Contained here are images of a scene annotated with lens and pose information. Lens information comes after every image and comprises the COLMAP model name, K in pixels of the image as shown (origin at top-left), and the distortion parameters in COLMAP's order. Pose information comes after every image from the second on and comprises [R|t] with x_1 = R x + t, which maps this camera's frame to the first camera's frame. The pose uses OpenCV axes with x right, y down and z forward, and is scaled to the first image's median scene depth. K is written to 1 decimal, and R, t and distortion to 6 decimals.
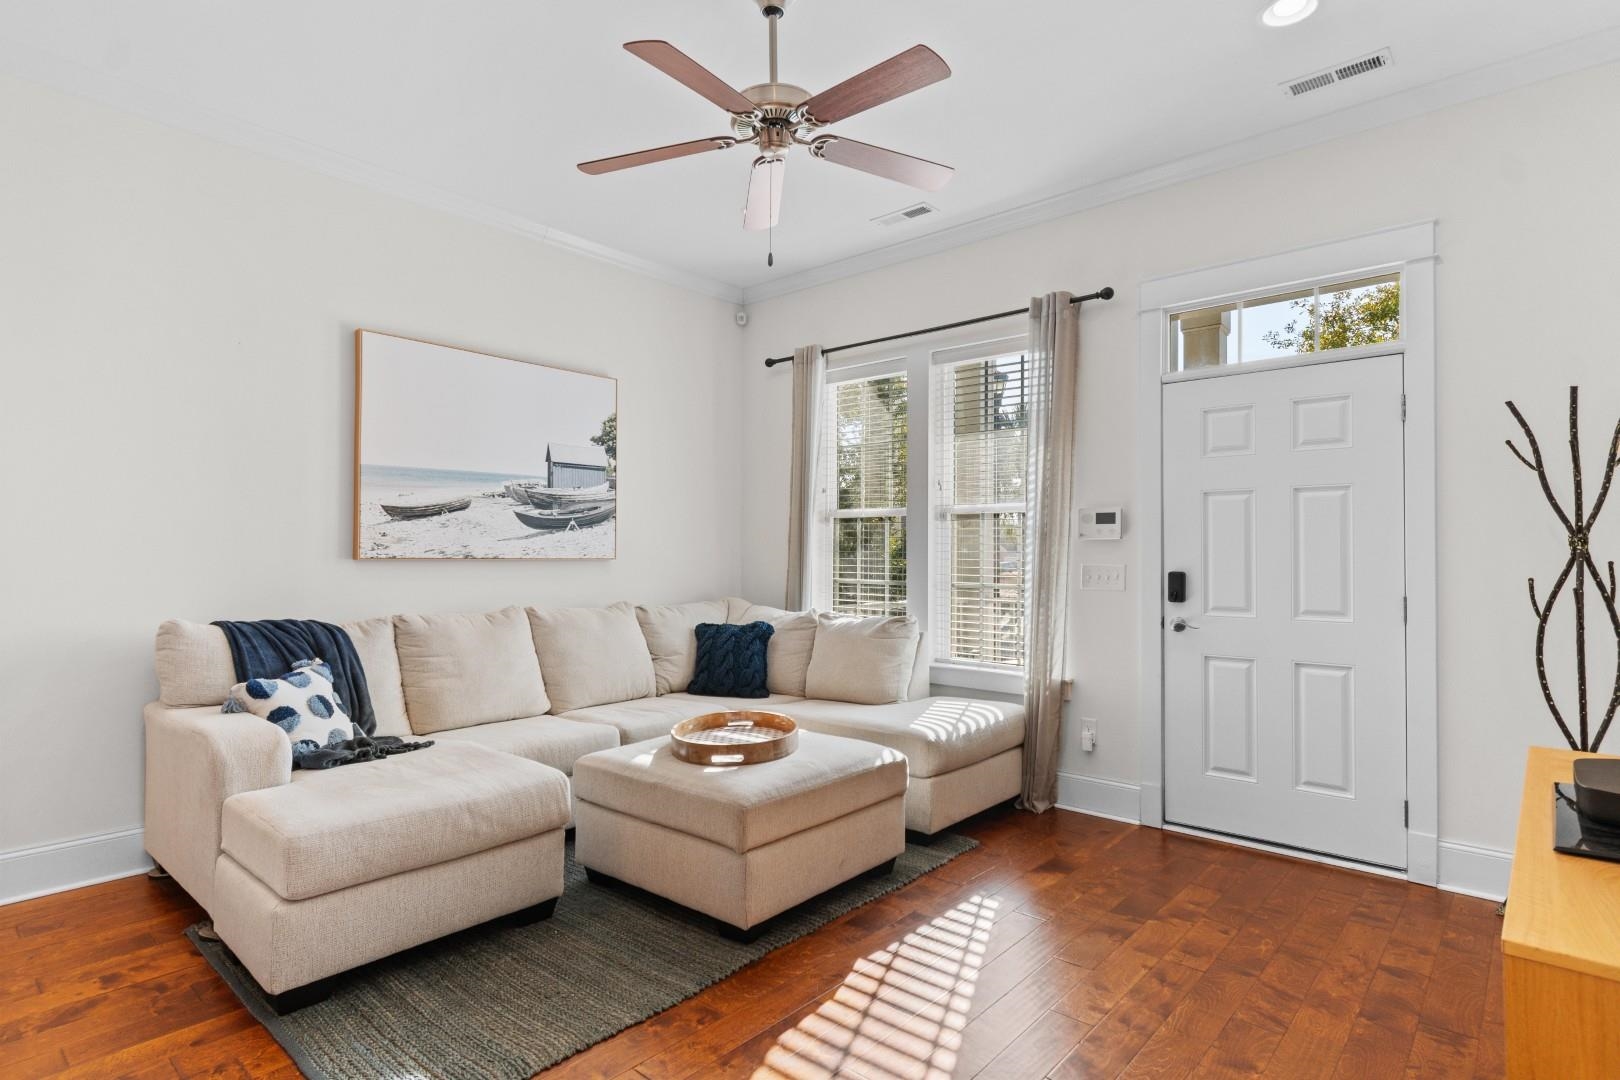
lens RADIAL K [[833.0, 0, 809.0], [0, 833.0, 544.6], [0, 0, 1]] dist [0.020057, 0.000158]
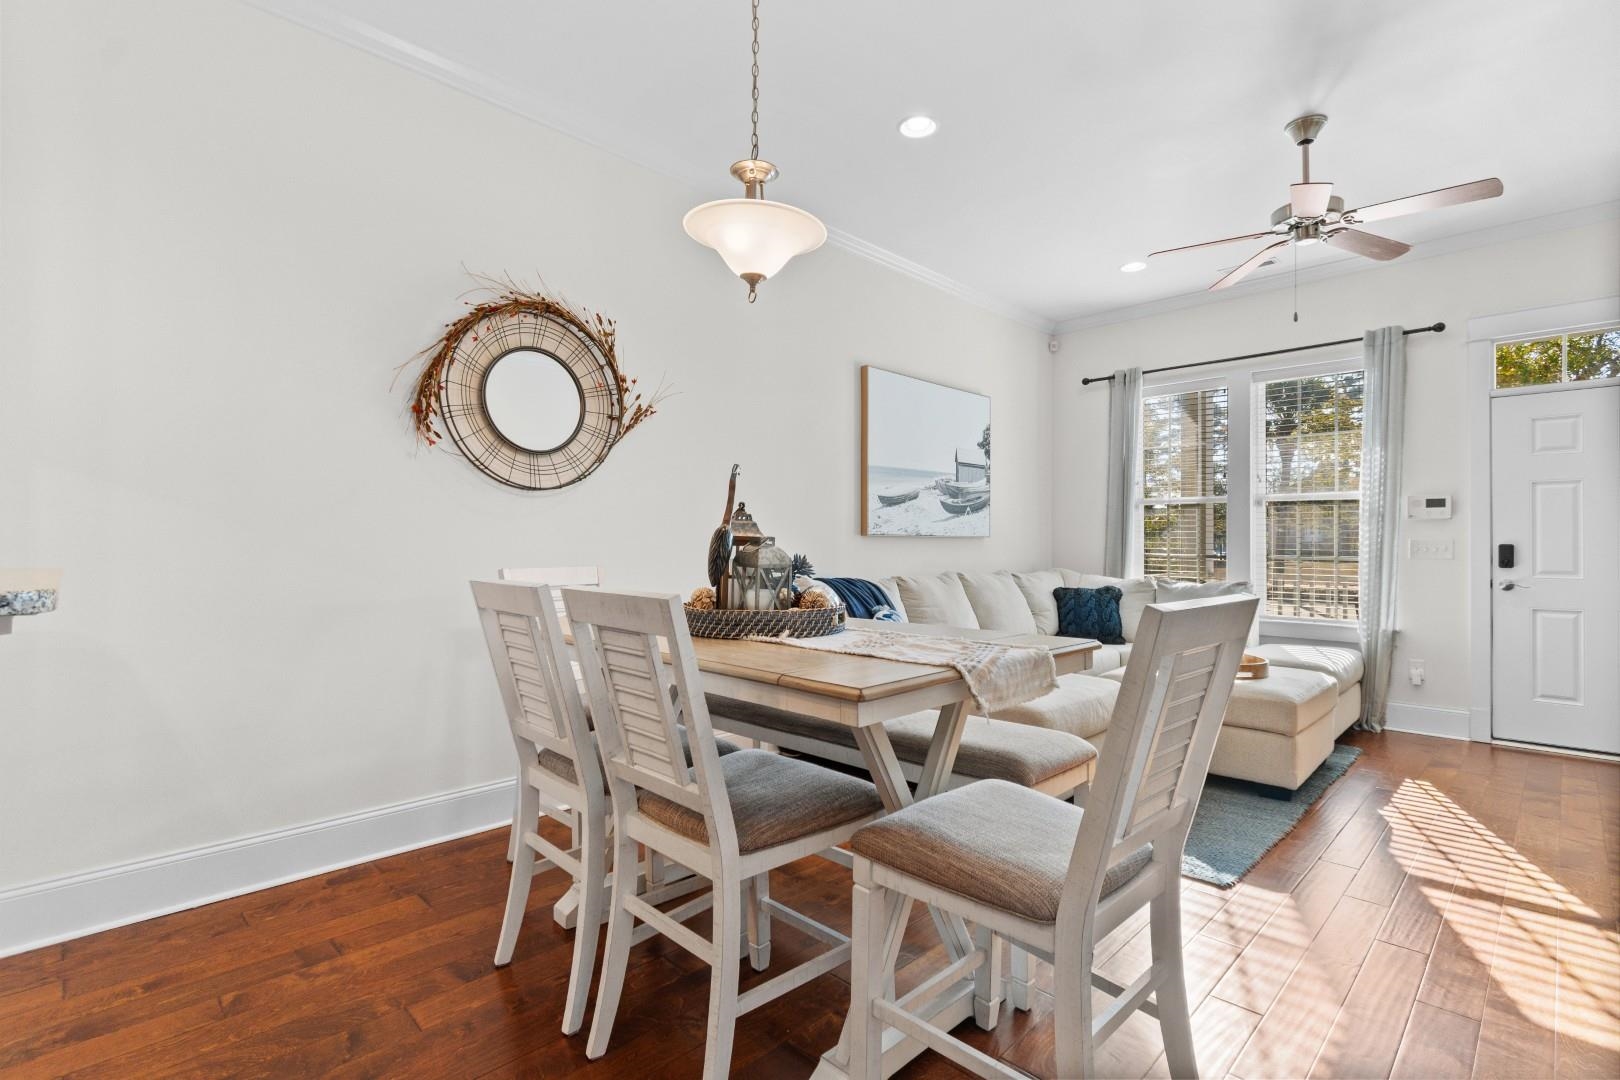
lens RADIAL K [[752.9, 0, 810.0], [0, 752.9, 540.0], [0, 0, 1]] dist [-0.002227, -0.000933]
pose [[0.997442, -0.000470, -0.071478, -0.469008], [0.000958, 0.999976, 0.006790, 0.014764], [0.071473, -0.006841, 0.997419, -0.195290]]
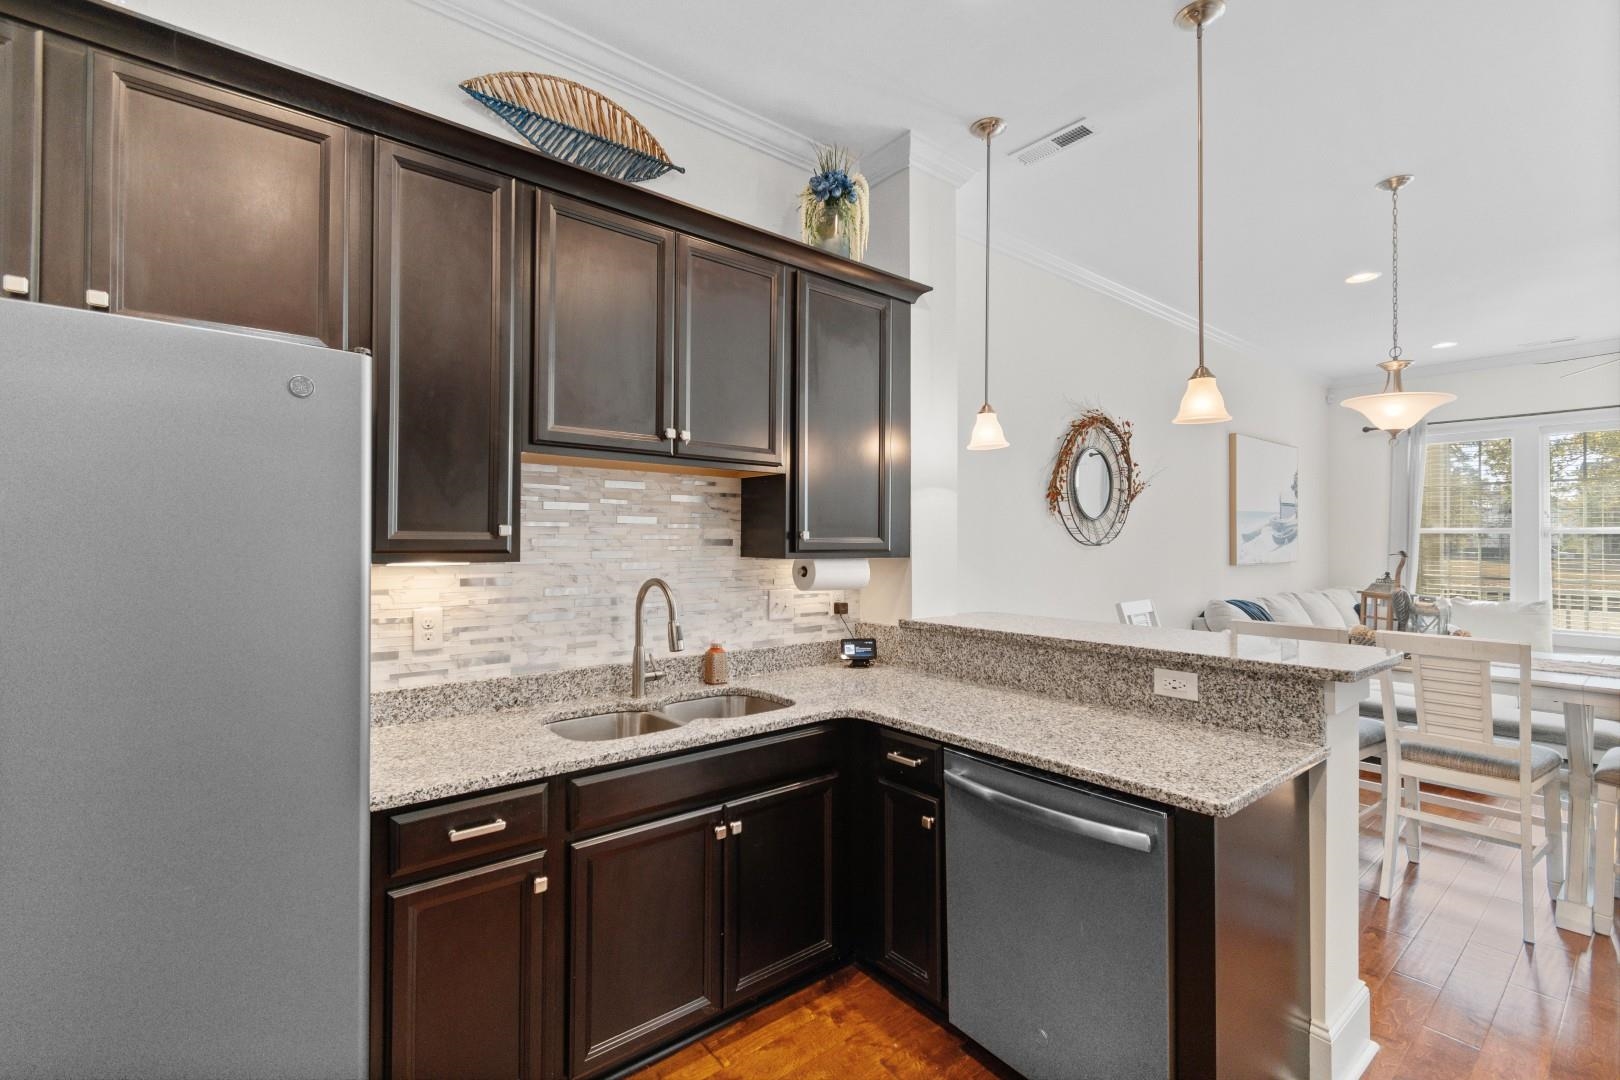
lens RADIAL K [[710.1, 0, 814.1], [0, 710.1, 539.0], [0, 0, 1]] dist [0.000846, -0.000056]
pose [[0.985202, -0.000876, -0.171396, -0.995644], [0.003042, 0.999919, 0.012374, -0.050351], [0.171371, -0.012712, 0.985125, -0.531682]]
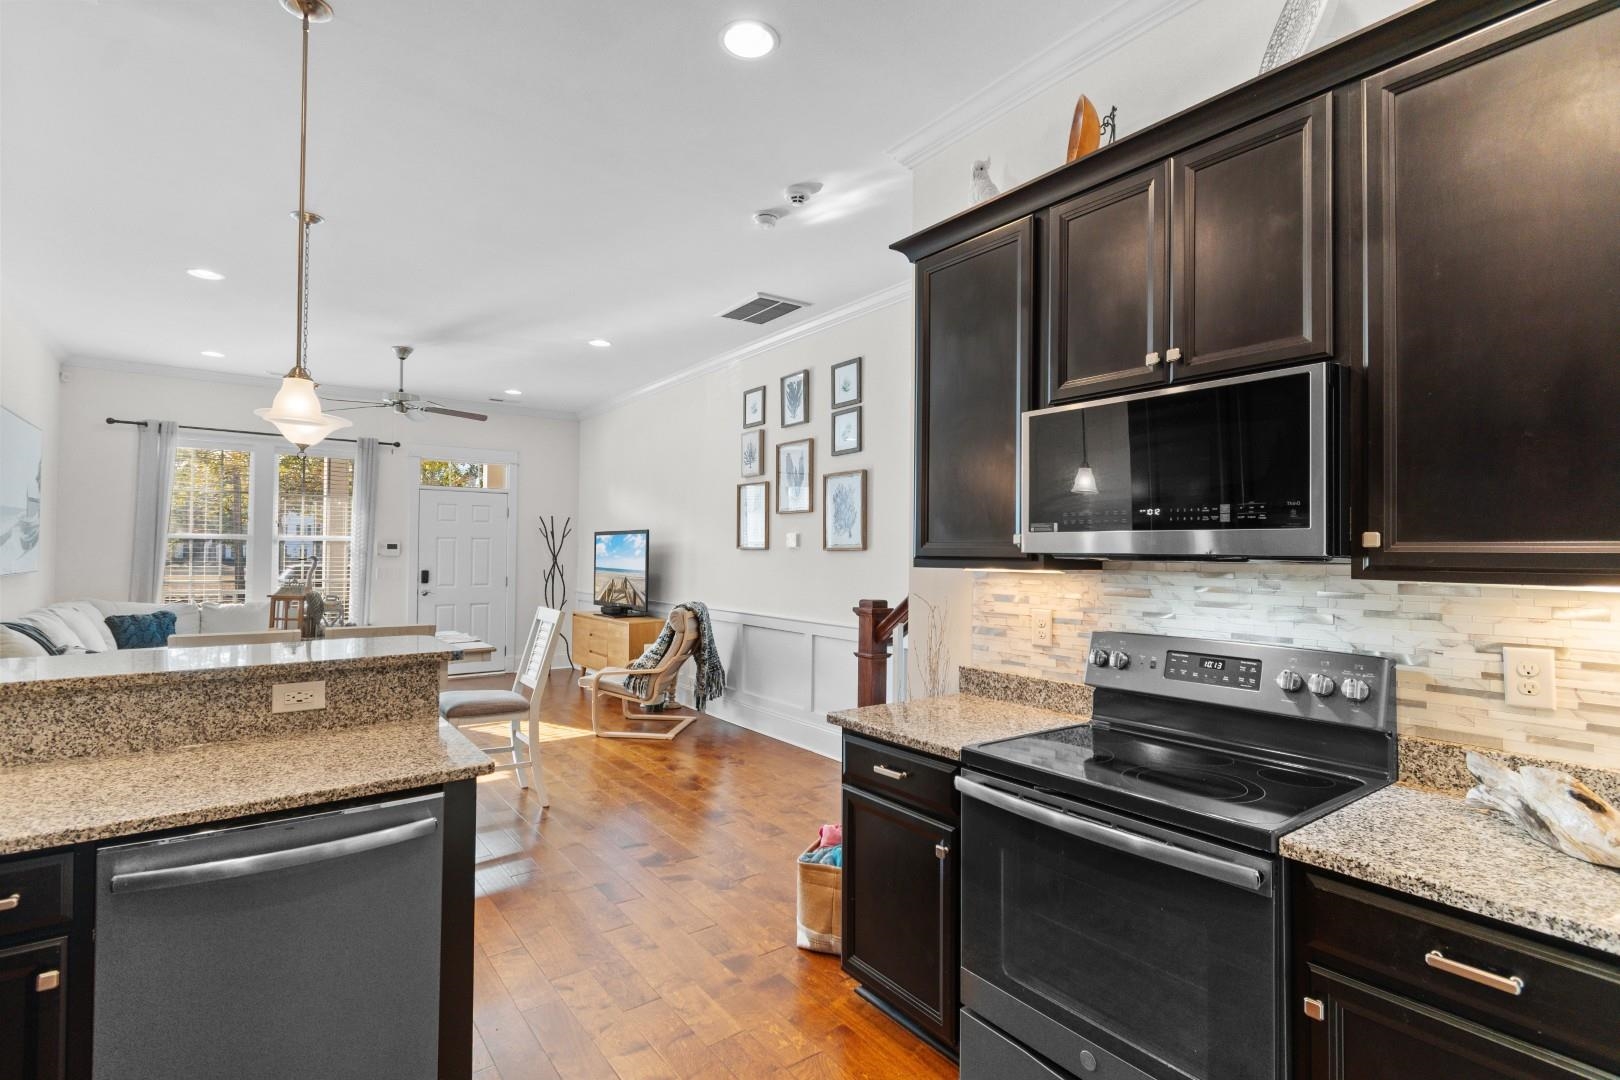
lens RADIAL K [[770.2, 0, 810.6], [0, 770.2, 535.1], [0, 0, 1]] dist [-0.002643, -0.000808]
pose [[0.212898, 0.018353, 0.976902, -1.245085], [-0.019934, 0.999697, -0.014437, -0.049167], [-0.976871, -0.016400, 0.213199, -0.447232]]
